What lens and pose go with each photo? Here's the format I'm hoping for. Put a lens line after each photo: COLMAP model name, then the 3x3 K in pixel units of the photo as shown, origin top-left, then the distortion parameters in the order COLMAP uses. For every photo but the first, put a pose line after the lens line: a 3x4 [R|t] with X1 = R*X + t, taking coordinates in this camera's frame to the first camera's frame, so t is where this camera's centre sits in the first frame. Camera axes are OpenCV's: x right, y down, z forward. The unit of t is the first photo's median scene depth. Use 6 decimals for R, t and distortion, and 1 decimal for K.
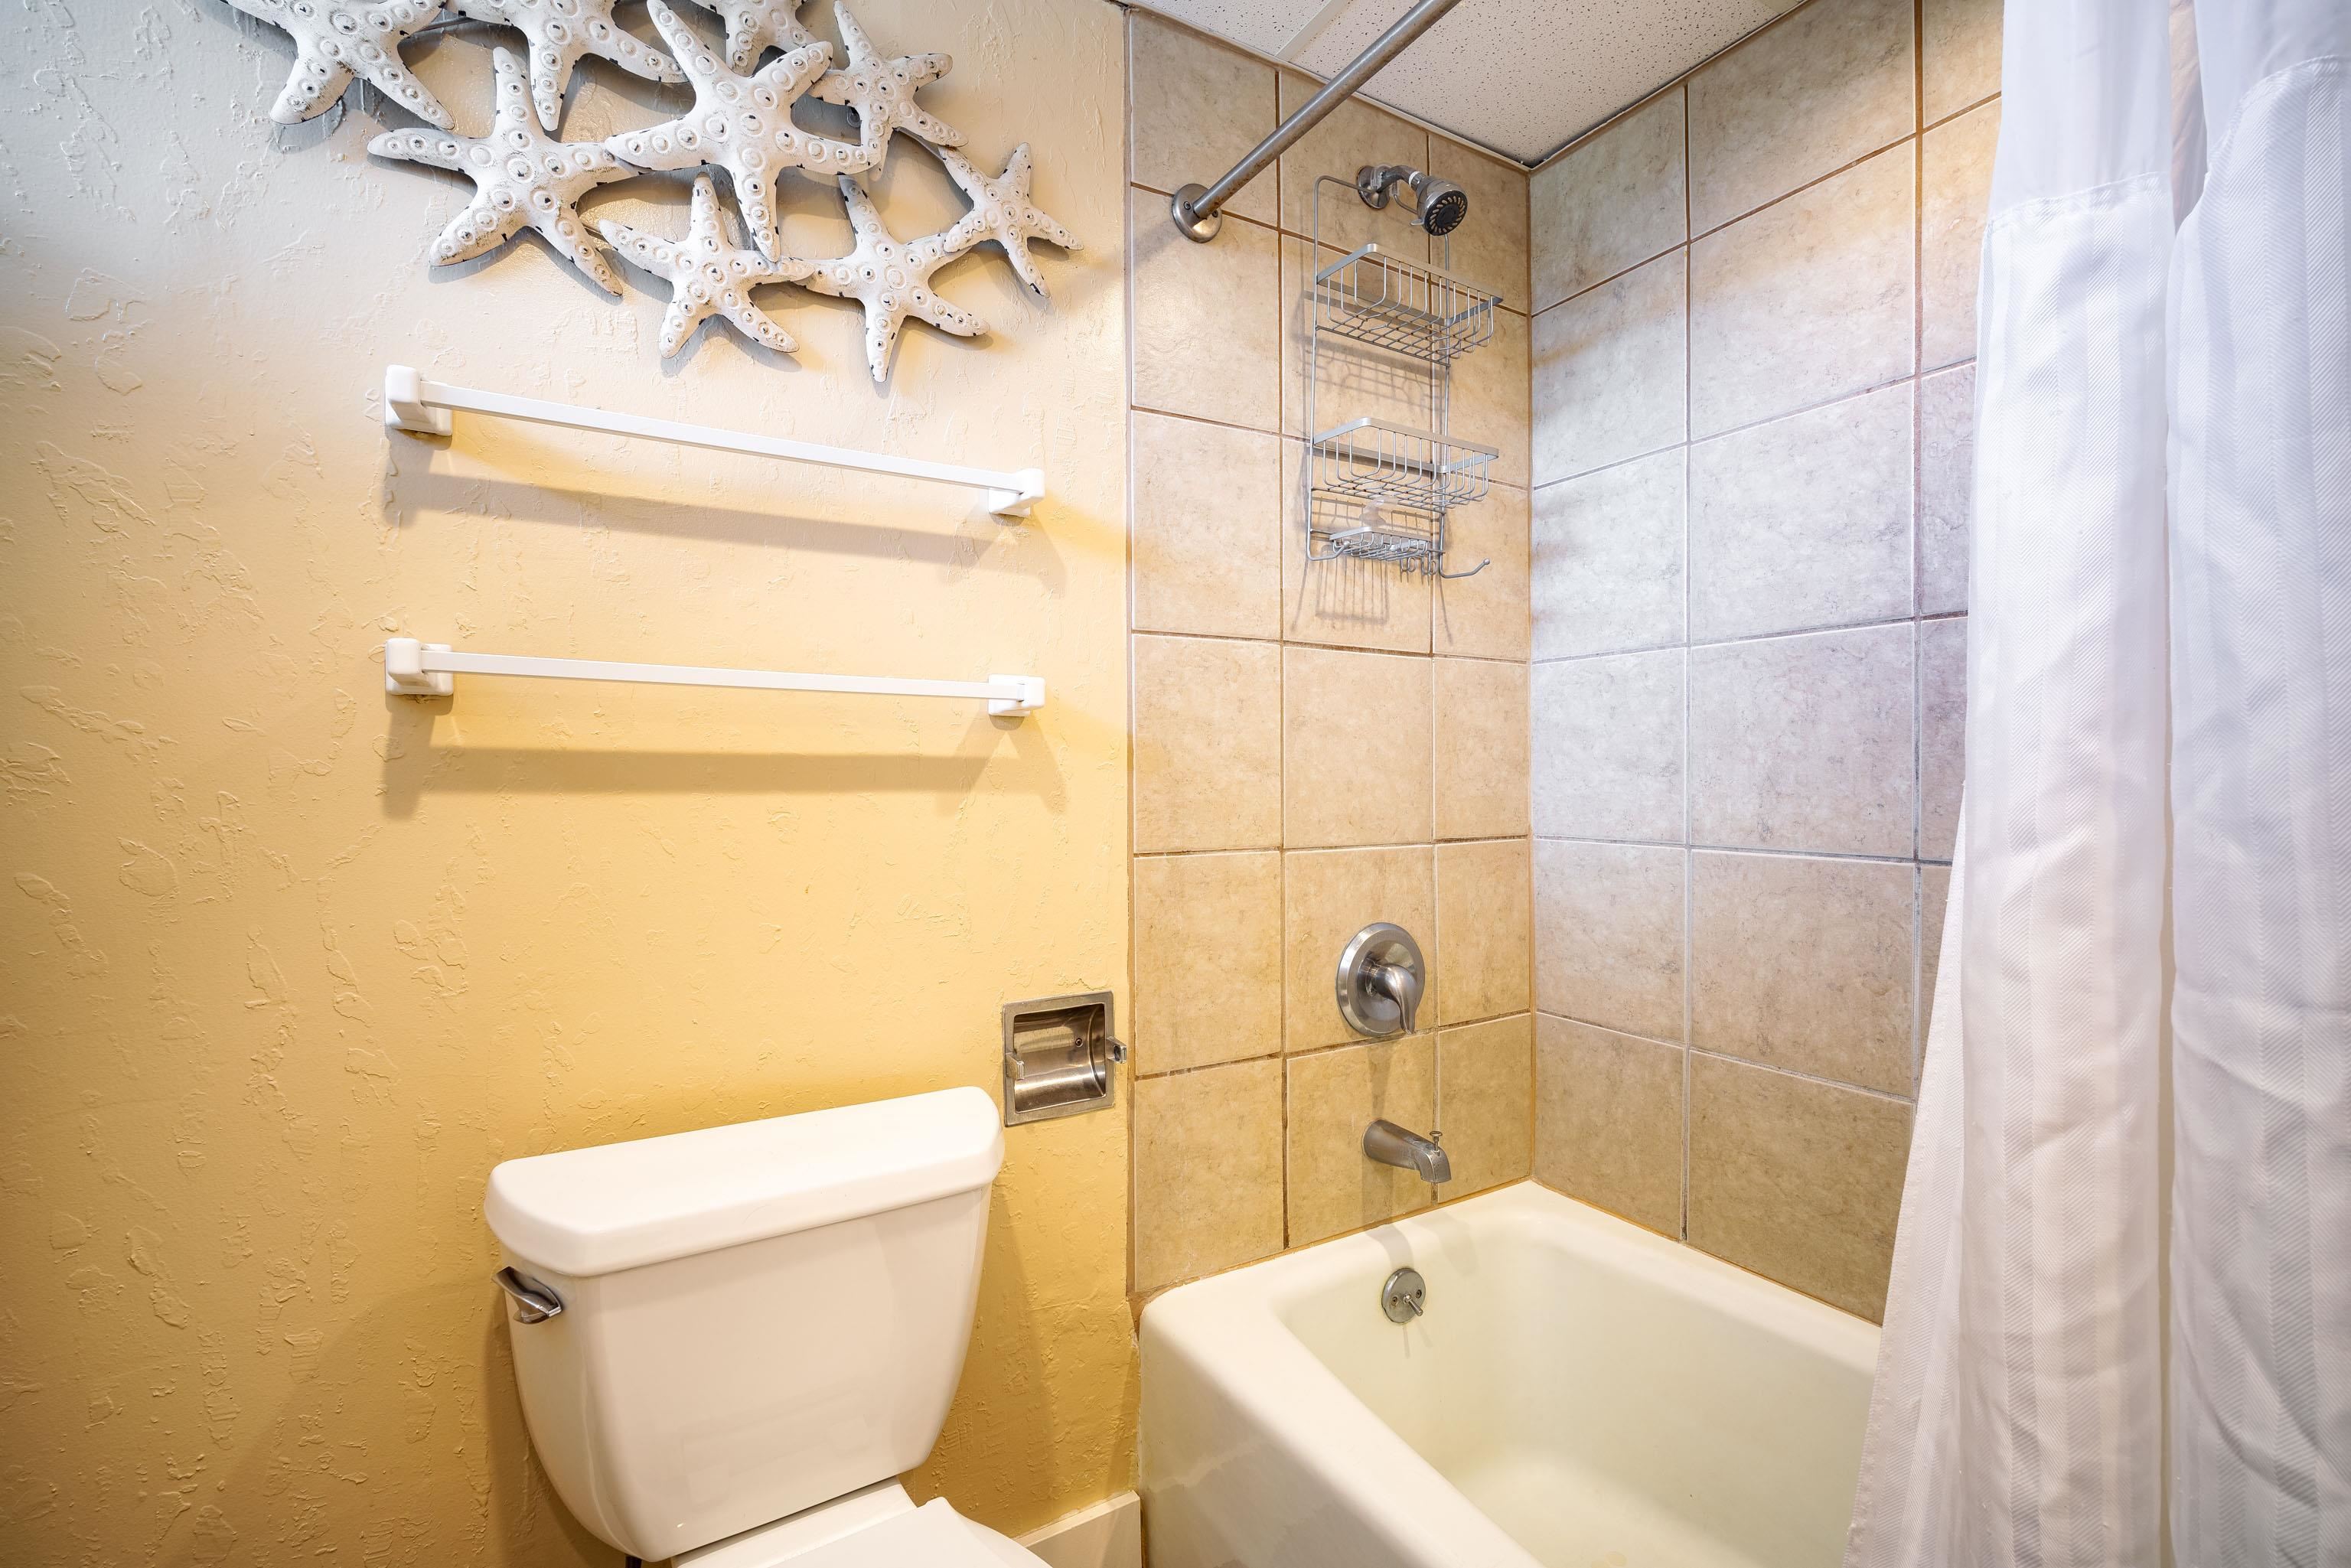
lens RADIAL K [[1014.4, 0, 1163.3], [0, 1014.4, 781.0], [0, 0, 1]] dist [-0.010197, 0.000859]
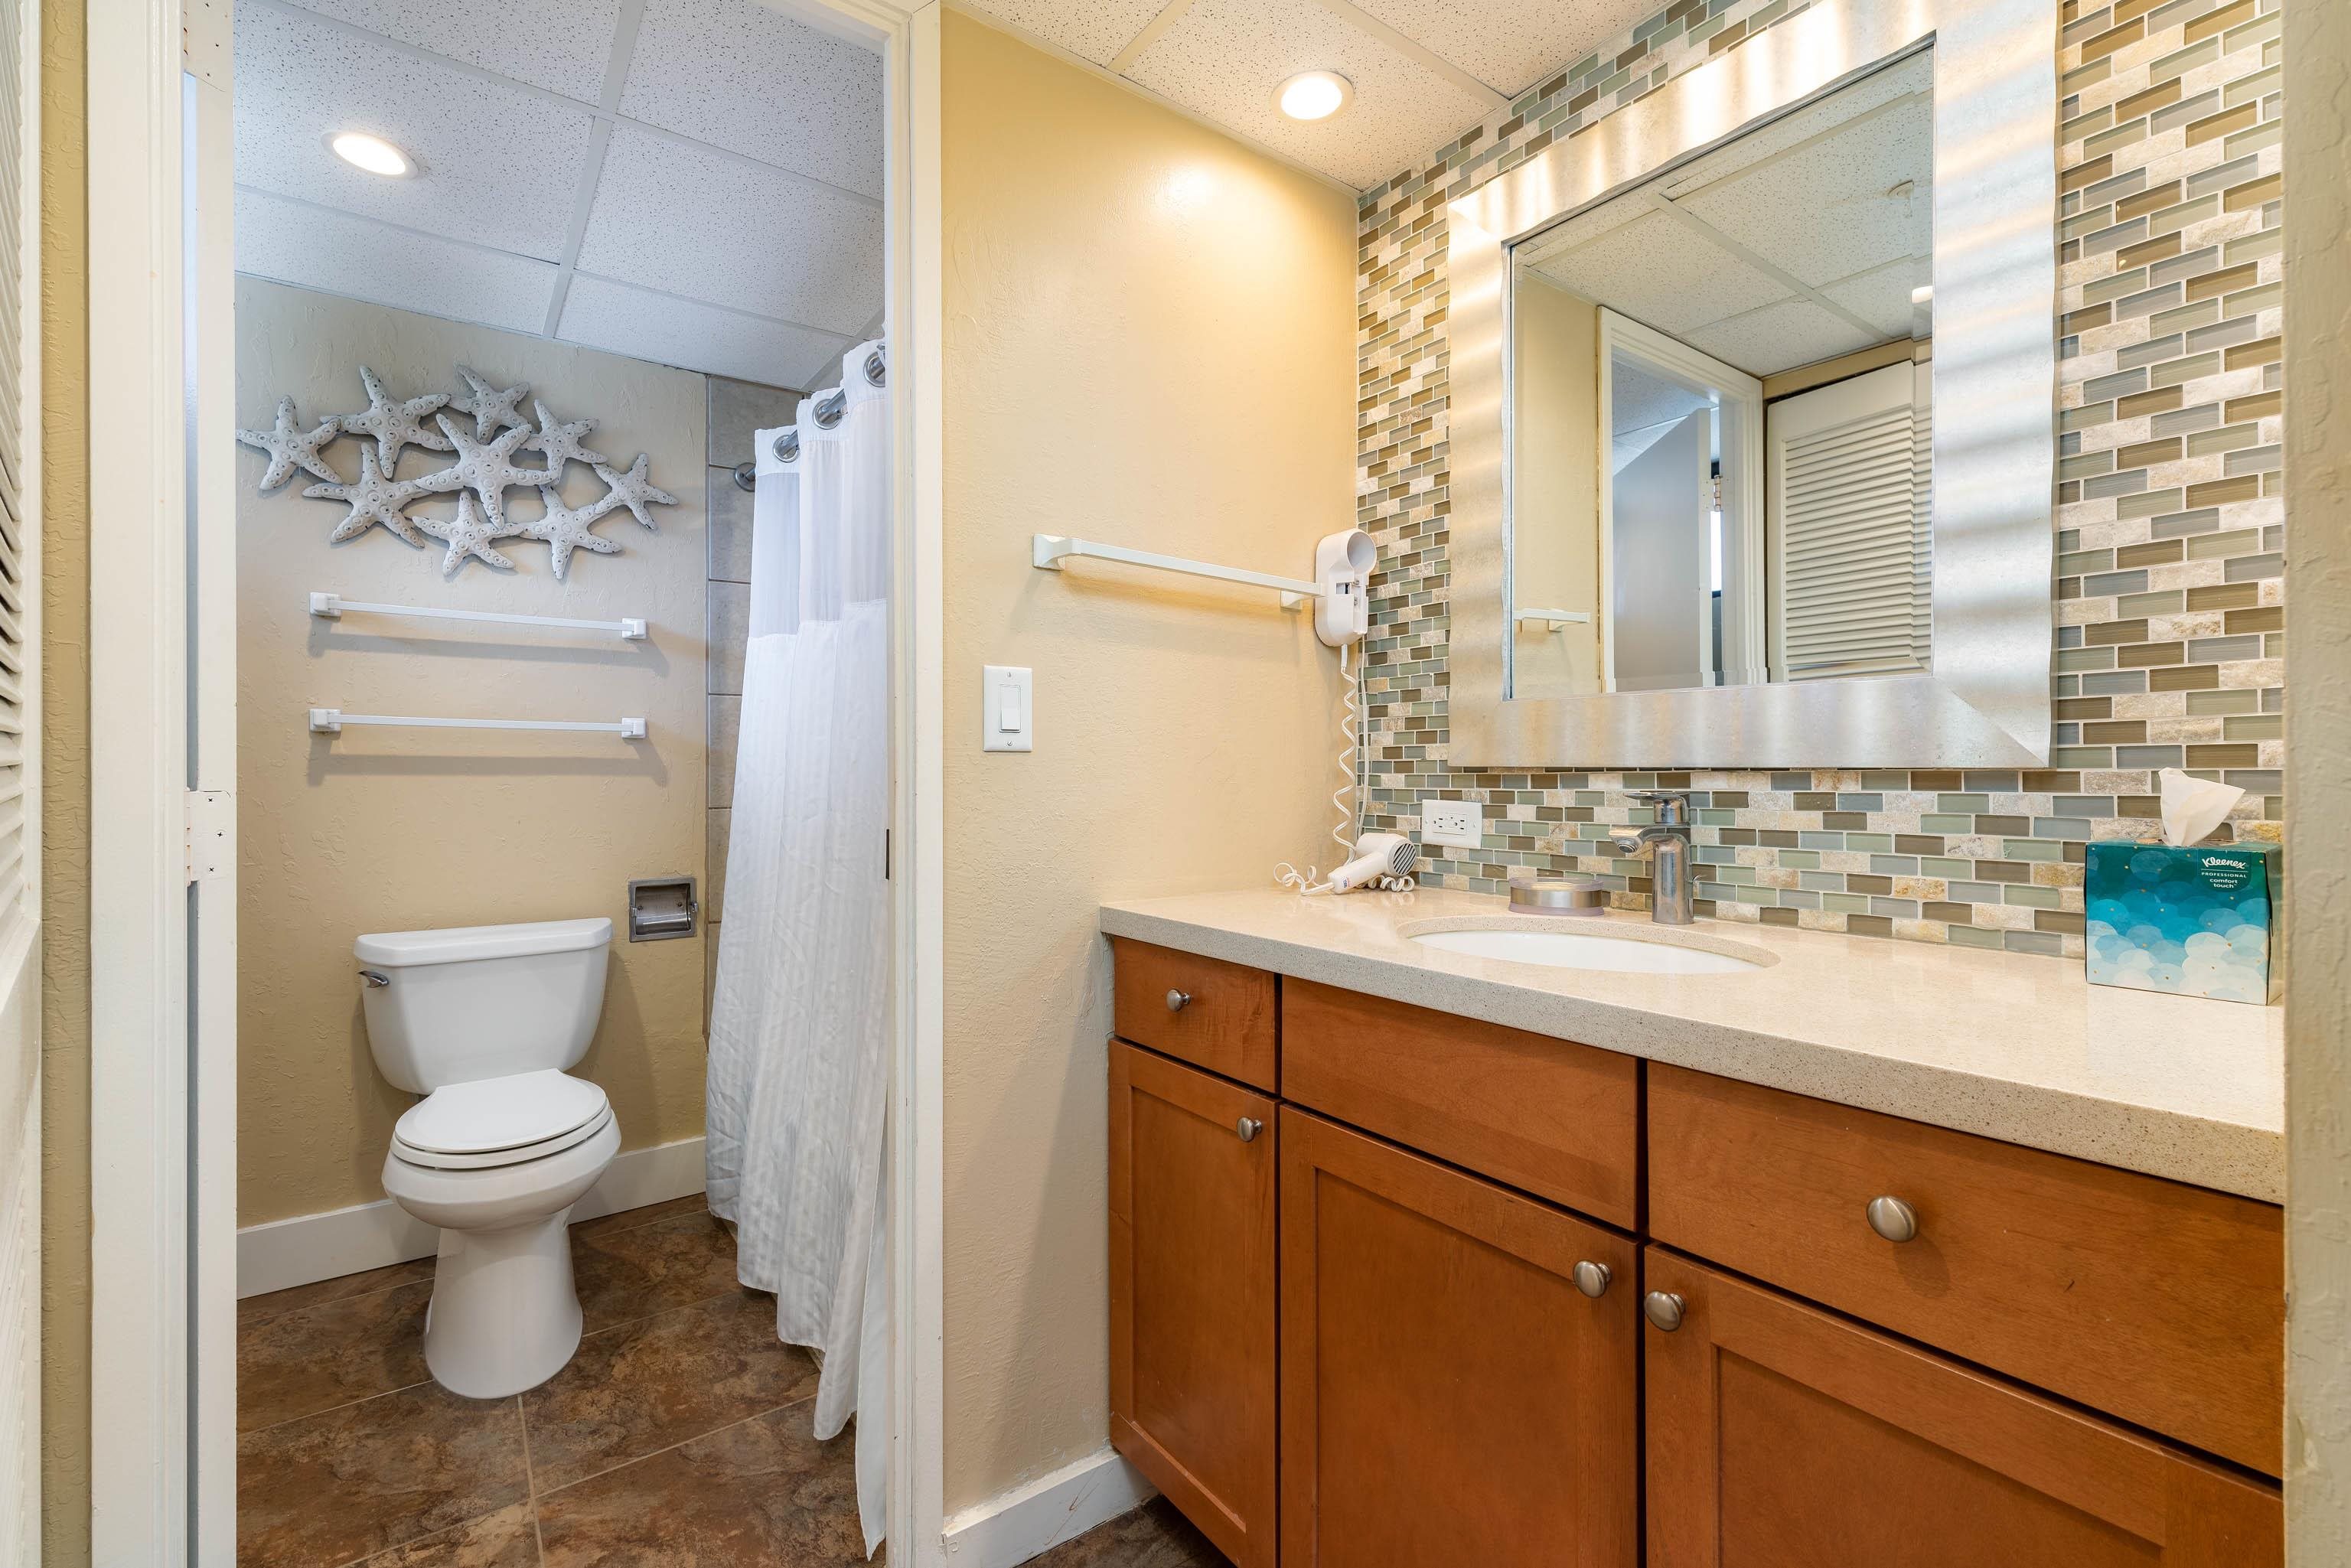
lens RADIAL K [[1014.4, 0, 1179.5], [0, 1014.4, 767.9], [0, 0, 1]] dist [-0.010197, 0.000859]
pose [[0.995098, -0.001880, 0.098879, 0.852844], [0.003397, 0.999879, -0.015175, 0.033637], [-0.098839, 0.015437, 0.994984, -1.293644]]
